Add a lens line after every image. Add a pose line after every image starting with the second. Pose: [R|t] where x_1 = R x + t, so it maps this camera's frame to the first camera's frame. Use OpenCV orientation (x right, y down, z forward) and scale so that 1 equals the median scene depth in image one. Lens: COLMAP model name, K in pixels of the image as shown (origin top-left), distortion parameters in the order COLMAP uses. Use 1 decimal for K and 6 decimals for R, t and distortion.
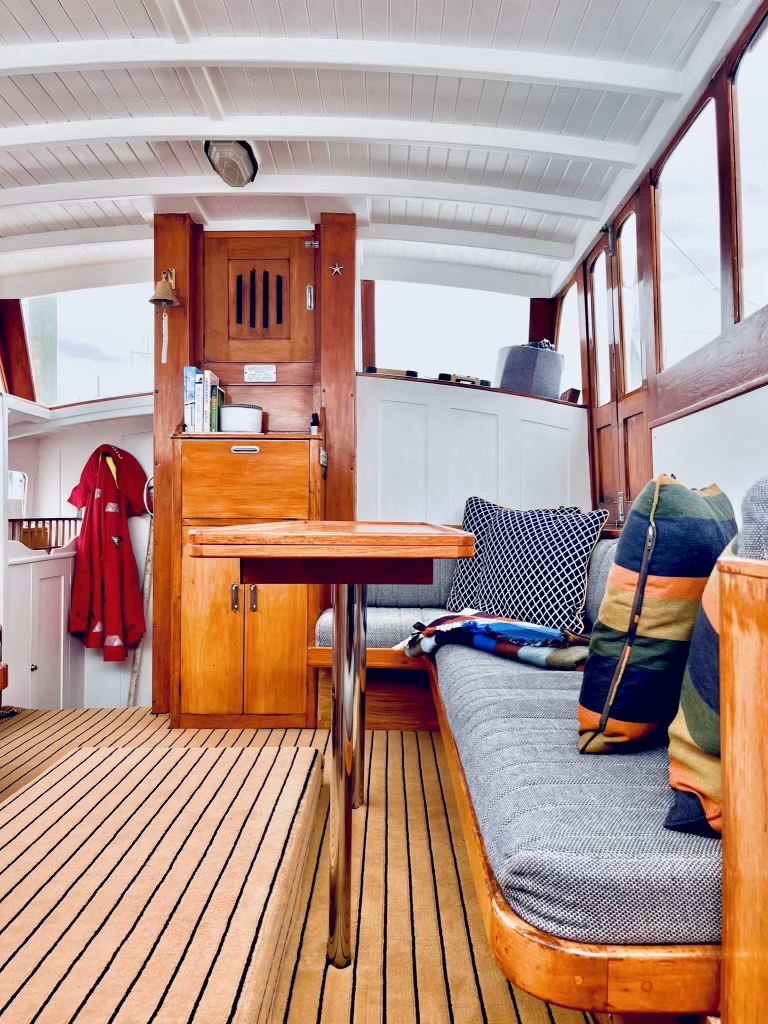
lens RADIAL K [[777.3, 0, 384.0], [0, 777.3, 512.0], [0, 0, 1]] dist [0.035557, -0.007661]
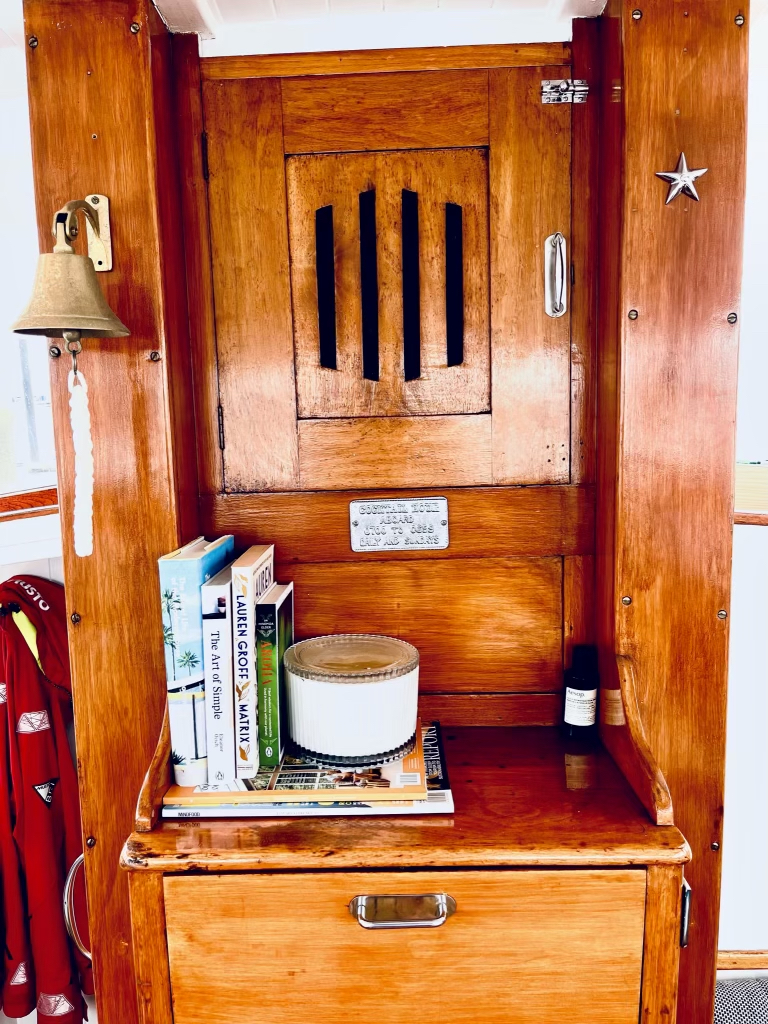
lens RADIAL K [[777.3, 0, 384.0], [0, 777.3, 512.0], [0, 0, 1]] dist [0.035557, -0.007661]
pose [[0.999647, -0.024448, -0.010408, -0.161574], [0.025617, 0.990759, 0.133194, -0.225586], [0.007055, -0.133414, 0.991035, 0.681002]]
